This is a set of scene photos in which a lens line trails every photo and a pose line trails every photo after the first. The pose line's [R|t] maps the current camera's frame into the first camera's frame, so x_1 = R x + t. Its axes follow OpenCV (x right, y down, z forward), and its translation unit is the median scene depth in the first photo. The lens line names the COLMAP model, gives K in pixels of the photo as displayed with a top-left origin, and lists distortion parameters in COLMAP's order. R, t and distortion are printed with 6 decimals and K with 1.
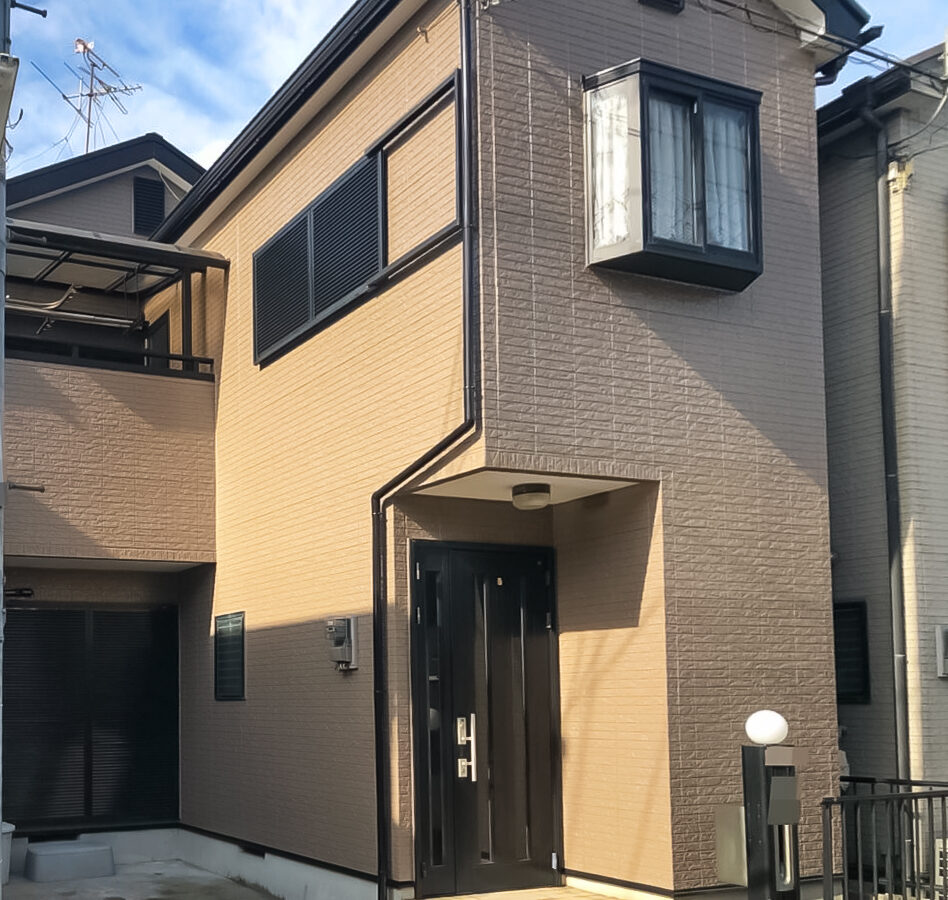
lens RADIAL K [[1378.6, 0, 474.0], [0, 1378.6, 450.0], [0, 0, 1]] dist [0.176273, -0.005635]
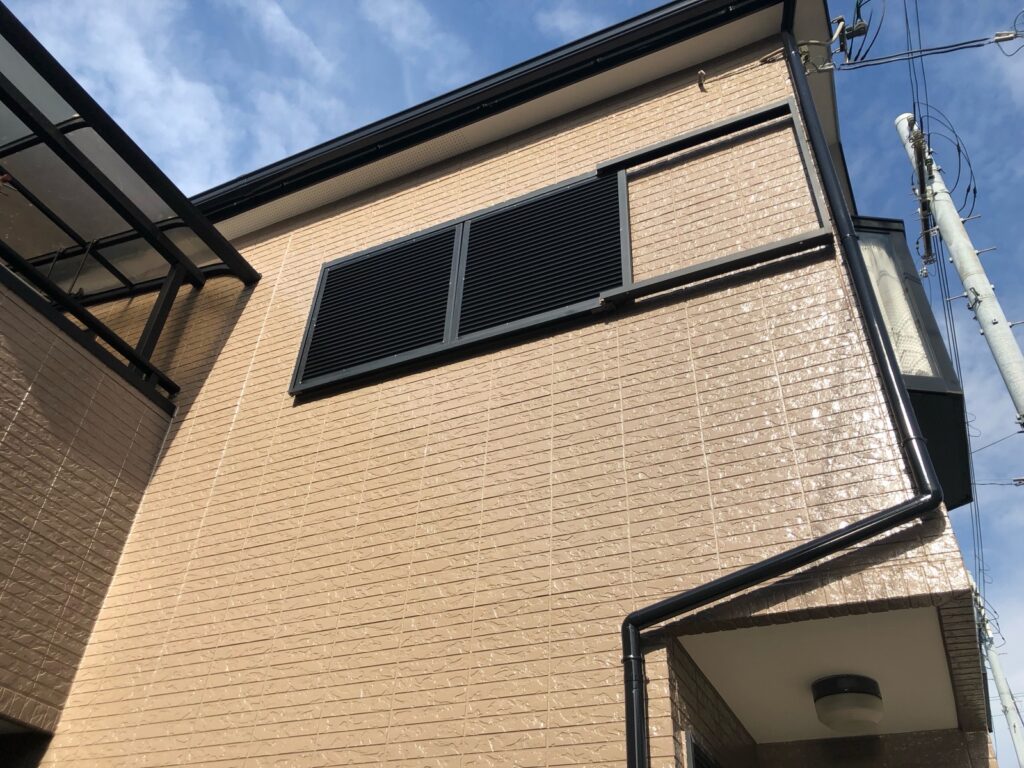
lens RADIAL K [[825.2, 0, 512.0], [0, 825.2, 384.0], [0, 0, 1]] dist [-0.010206, -0.006339]
pose [[0.828671, 0.411114, 0.379855, -0.210655], [-0.162453, 0.826068, -0.539648, 0.107233], [-0.535643, 0.385482, 0.751325, 0.671209]]
